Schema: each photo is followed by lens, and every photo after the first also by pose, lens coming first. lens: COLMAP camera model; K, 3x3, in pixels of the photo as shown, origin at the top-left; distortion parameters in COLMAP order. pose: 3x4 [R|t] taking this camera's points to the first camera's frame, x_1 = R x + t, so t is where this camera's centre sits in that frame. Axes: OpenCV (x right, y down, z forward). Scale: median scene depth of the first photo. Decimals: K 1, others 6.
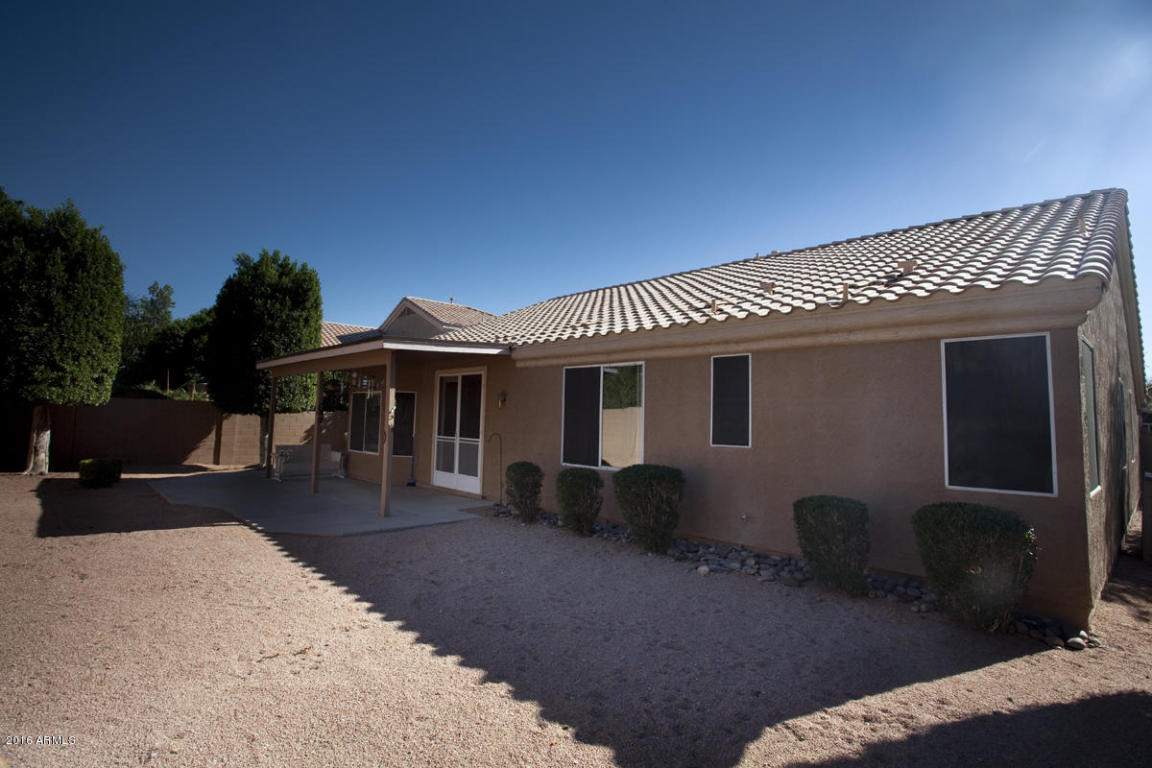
lens RADIAL K [[567.2, 0, 576.0], [0, 567.2, 384.0], [0, 0, 1]] dist [-0.000744, -0.000172]
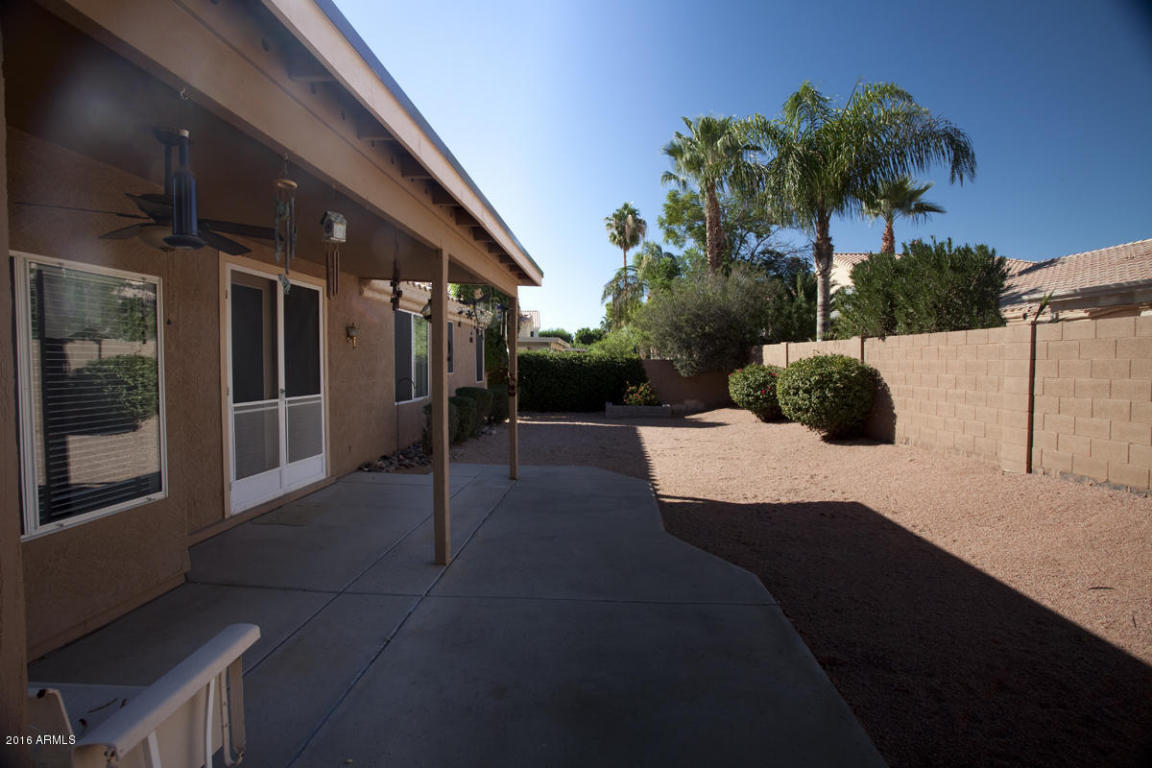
lens RADIAL K [[567.2, 0, 576.0], [0, 567.2, 384.0], [0, 0, 1]] dist [-0.000744, -0.000172]
pose [[-0.681583, -0.055135, 0.729661, -0.626513], [-0.062522, 0.997899, 0.017001, 0.043541], [-0.729065, -0.034032, -0.683598, 0.929996]]
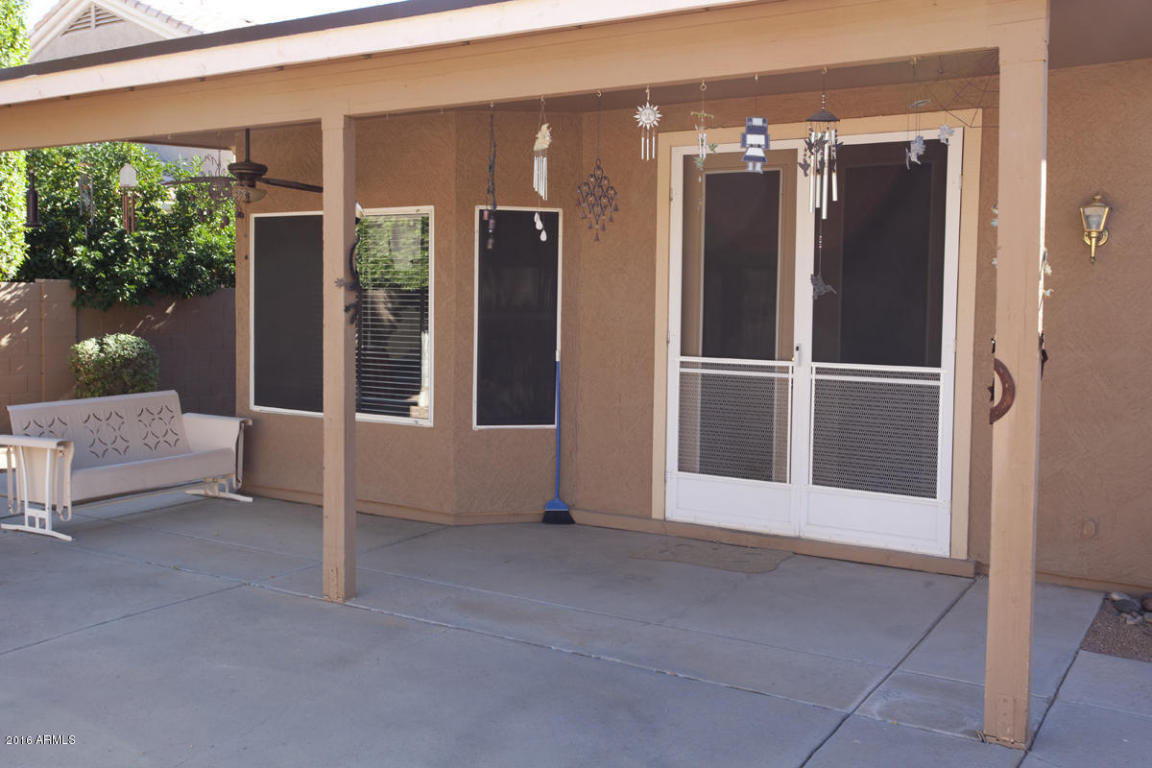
lens RADIAL K [[1116.5, 0, 576.0], [0, 1116.5, 384.0], [0, 0, 1]] dist [-0.002733, -0.001443]
pose [[0.966095, -0.033180, 0.256048, -0.373525], [-0.004575, 0.989352, 0.145468, 0.018164], [-0.258148, -0.141707, 0.955656, 0.385572]]
